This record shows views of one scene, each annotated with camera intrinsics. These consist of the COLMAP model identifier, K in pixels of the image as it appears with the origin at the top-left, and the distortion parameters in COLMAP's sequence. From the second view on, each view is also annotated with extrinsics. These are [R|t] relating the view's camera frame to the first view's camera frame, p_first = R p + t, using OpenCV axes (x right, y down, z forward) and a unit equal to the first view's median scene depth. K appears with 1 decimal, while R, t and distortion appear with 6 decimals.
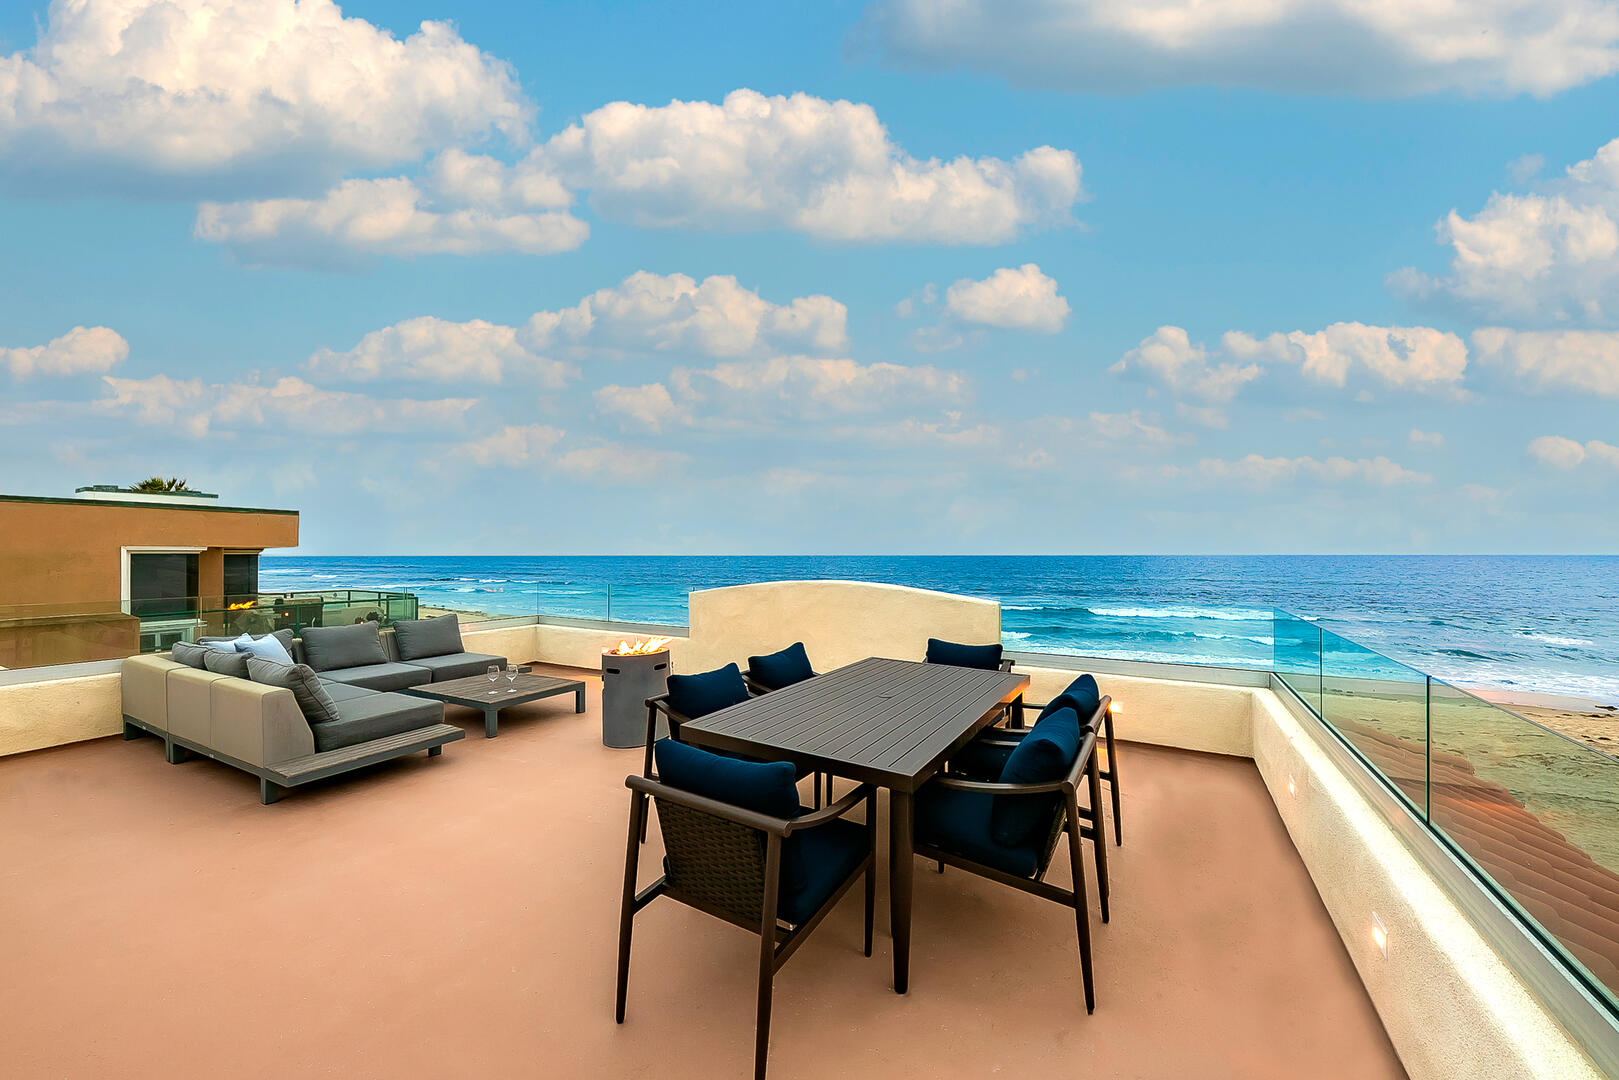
lens RADIAL K [[609.1, 0, 812.9], [0, 609.1, 541.9], [0, 0, 1]] dist [0.002567, 0.000286]
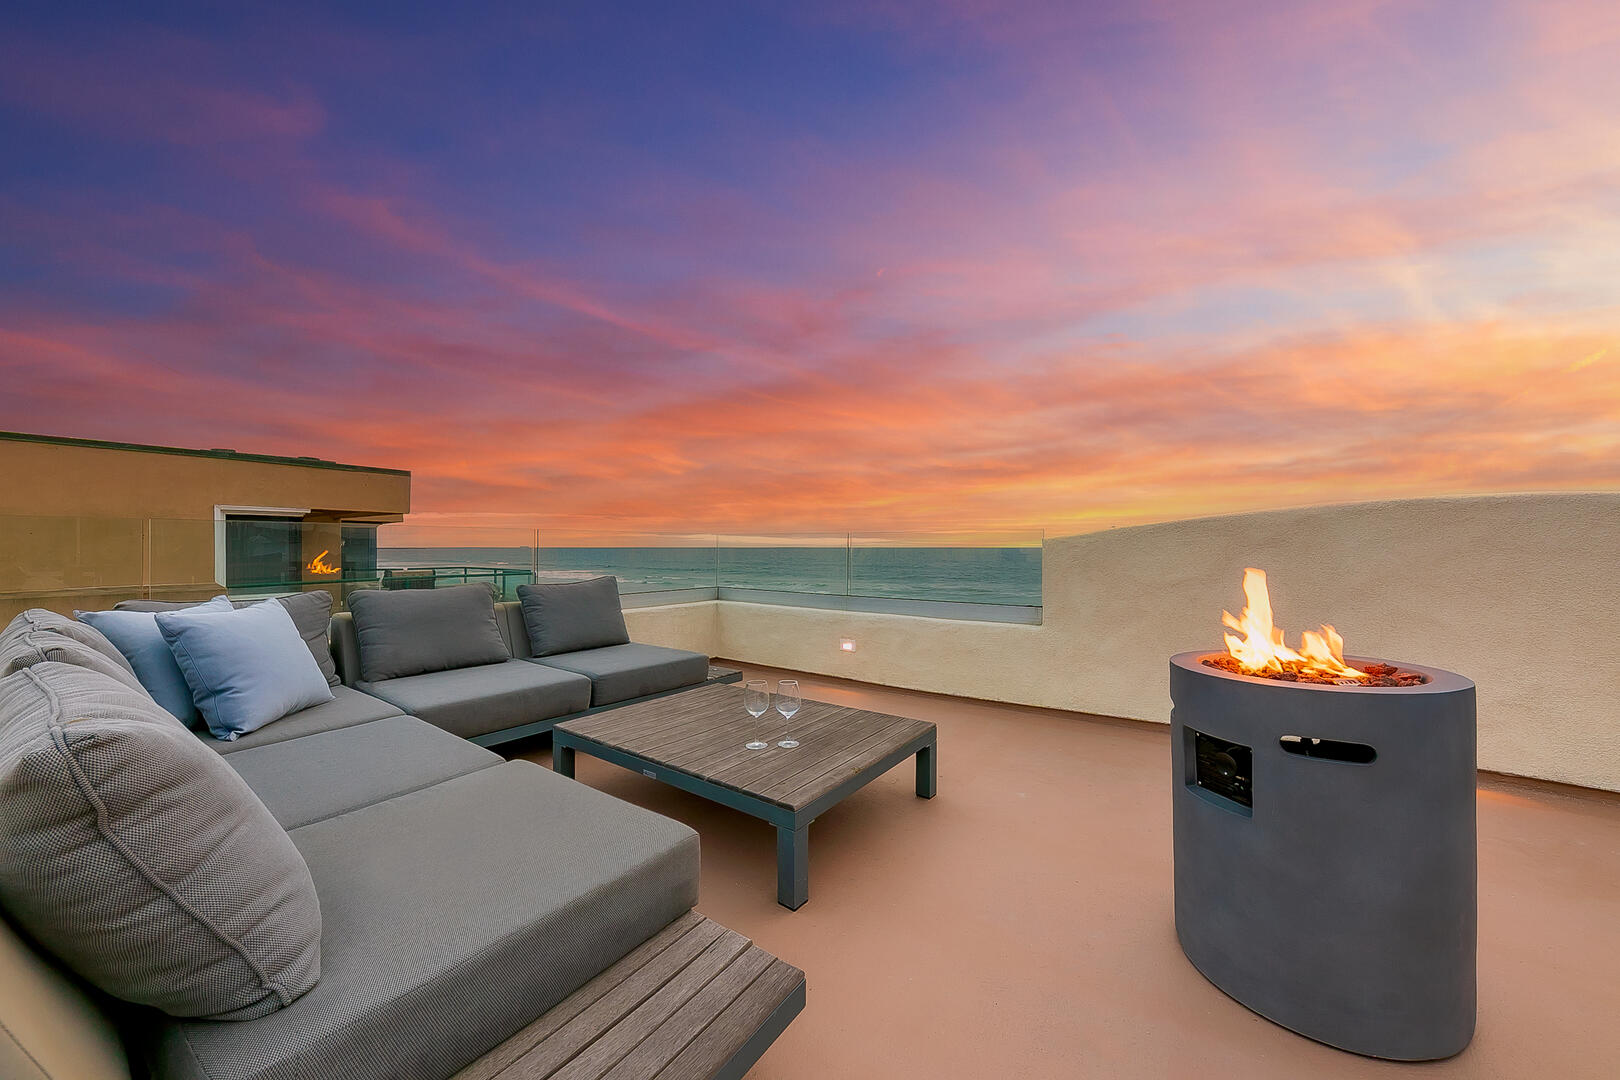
lens RADIAL K [[567.4, 0, 793.2], [0, 567.4, 543.2], [0, 0, 1]] dist [0.009475, 0.000120]
pose [[0.990830, 0.000830, -0.135111, -0.291108], [0.000577, 0.999946, 0.010369, 0.068436], [0.135112, -0.010351, 0.990776, 0.410883]]
